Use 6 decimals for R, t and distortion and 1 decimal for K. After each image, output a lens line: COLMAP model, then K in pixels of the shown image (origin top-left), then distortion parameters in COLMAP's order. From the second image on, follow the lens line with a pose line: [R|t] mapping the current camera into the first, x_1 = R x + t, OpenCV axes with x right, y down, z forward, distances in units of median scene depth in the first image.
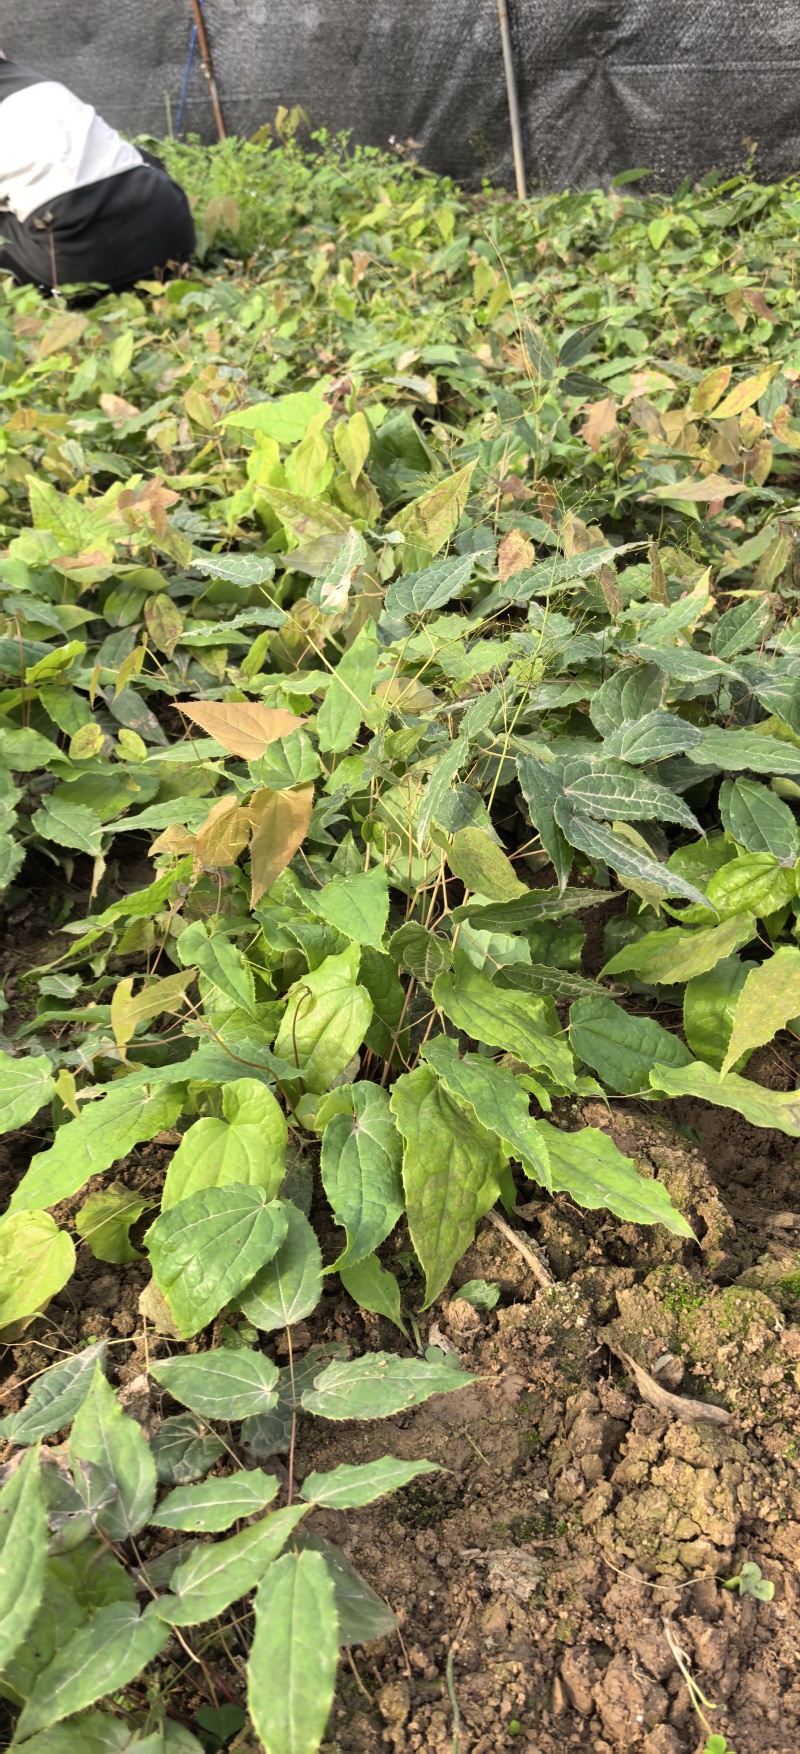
lens RADIAL K [[1276.1, 0, 400.0], [0, 1276.1, 877.0], [0, 0, 1]] dist [-0.002919, -0.004616]
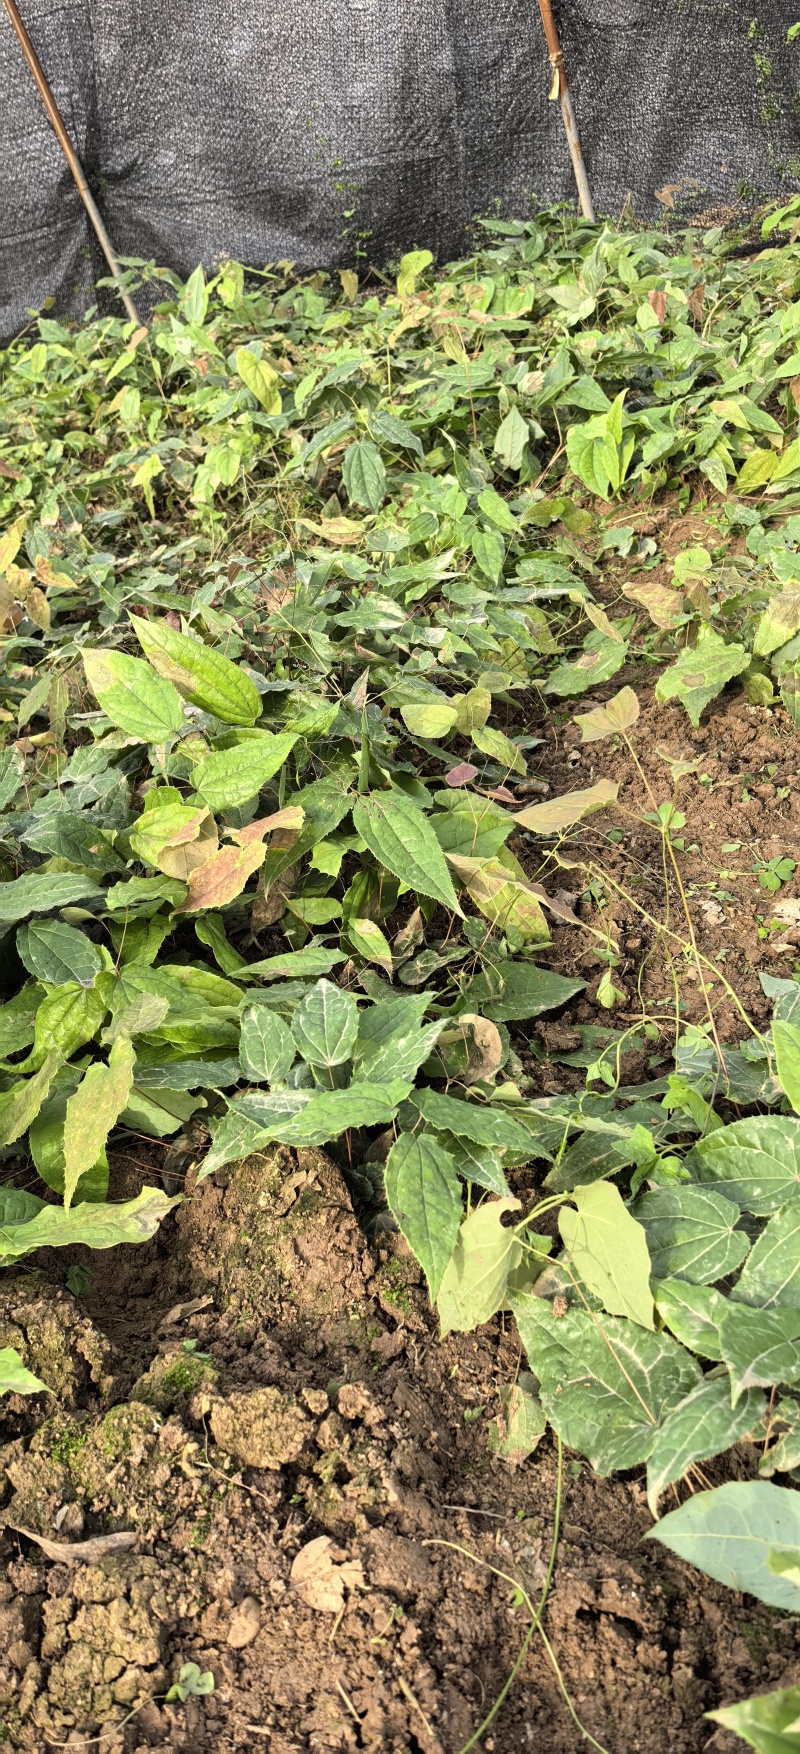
lens RADIAL K [[1276.1, 0, 400.0], [0, 1276.1, 877.0], [0, 0, 1]] dist [-0.002919, -0.004616]
pose [[0.885822, -0.370030, 0.279994, 0.354275], [0.393205, 0.918977, -0.029501, 0.051897], [-0.246392, 0.136228, 0.959548, -0.103548]]
